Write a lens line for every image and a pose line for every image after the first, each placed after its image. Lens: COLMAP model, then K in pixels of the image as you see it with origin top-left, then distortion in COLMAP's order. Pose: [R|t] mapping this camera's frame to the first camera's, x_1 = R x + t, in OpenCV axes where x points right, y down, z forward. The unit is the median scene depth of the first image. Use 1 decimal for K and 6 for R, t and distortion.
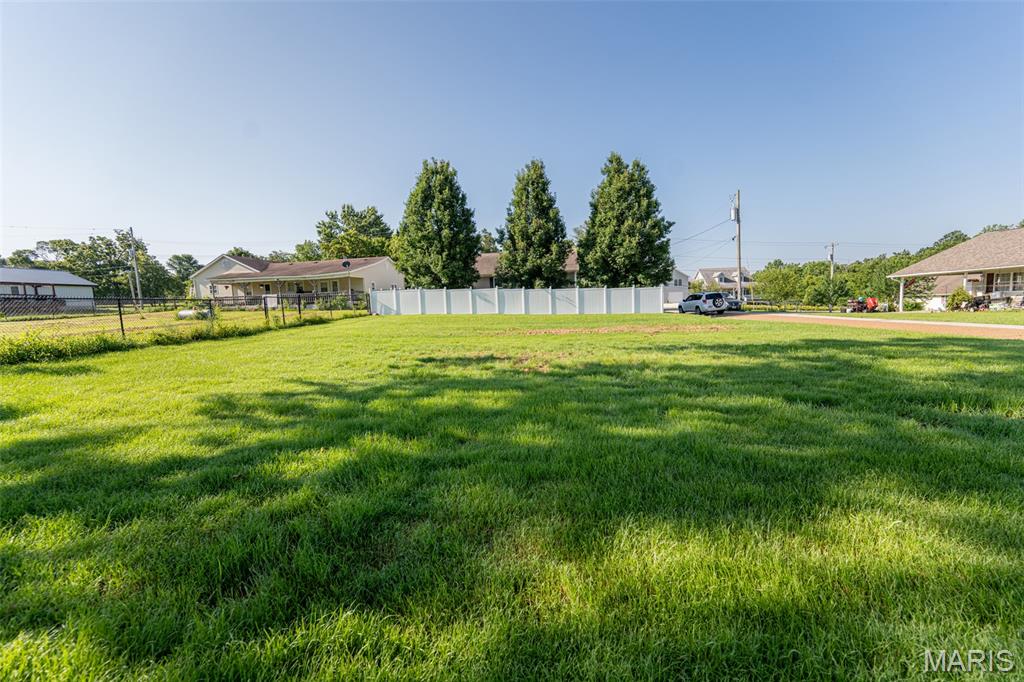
lens RADIAL K [[405.0, 0, 512.0], [0, 405.0, 341.0], [0, 0, 1]] dist [-0.000380, -0.000174]
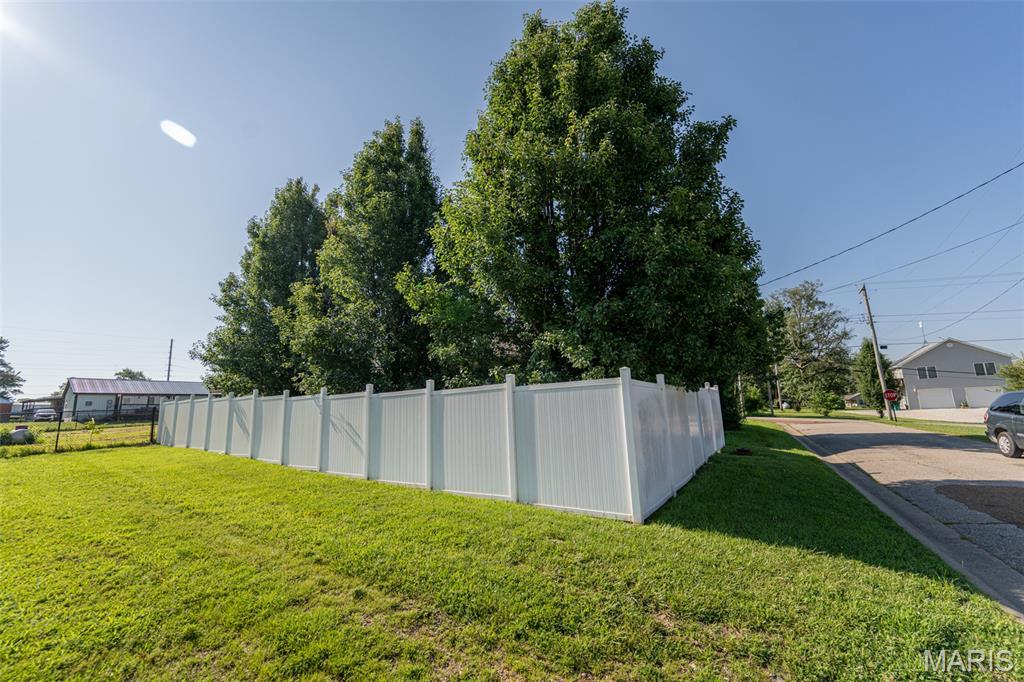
lens RADIAL K [[405.0, 0, 512.0], [0, 405.0, 341.0], [0, 0, 1]] dist [-0.000380, -0.000174]
pose [[0.856850, -0.083065, -0.508831, 0.391869], [-0.042374, 0.972250, -0.230073, -0.095174], [0.513822, 0.218700, 0.829552, 0.744262]]
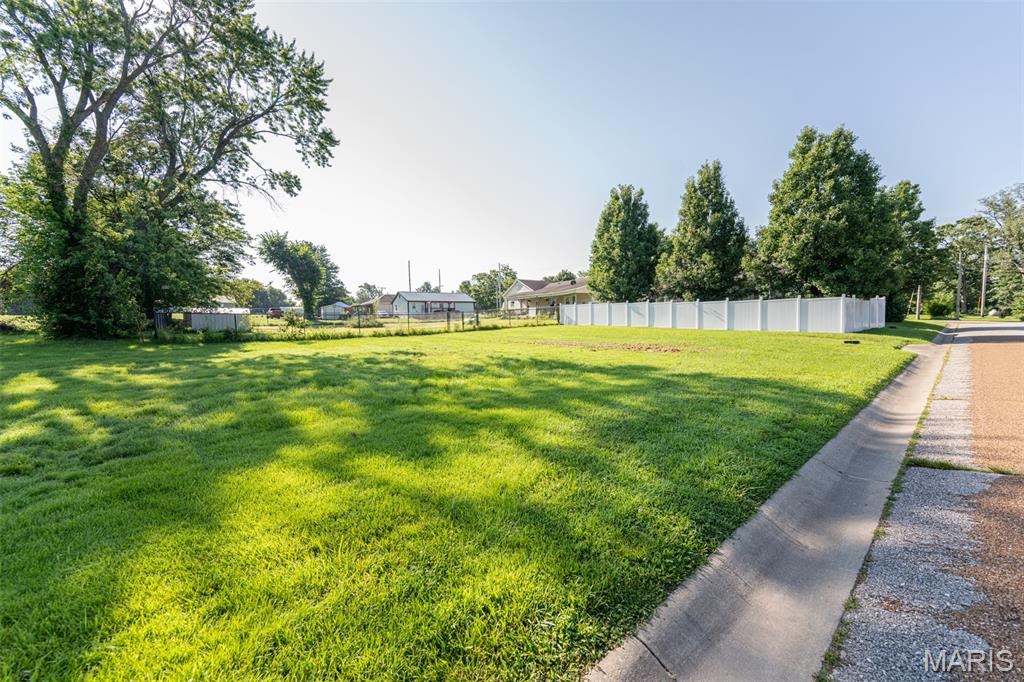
lens RADIAL K [[405.0, 0, 512.0], [0, 405.0, 341.0], [0, 0, 1]] dist [-0.000380, -0.000174]
pose [[0.656177, 0.057024, -0.752449, 0.489865], [-0.071880, 0.997330, 0.012899, -0.019158], [0.751176, 0.045622, 0.658524, 0.072415]]
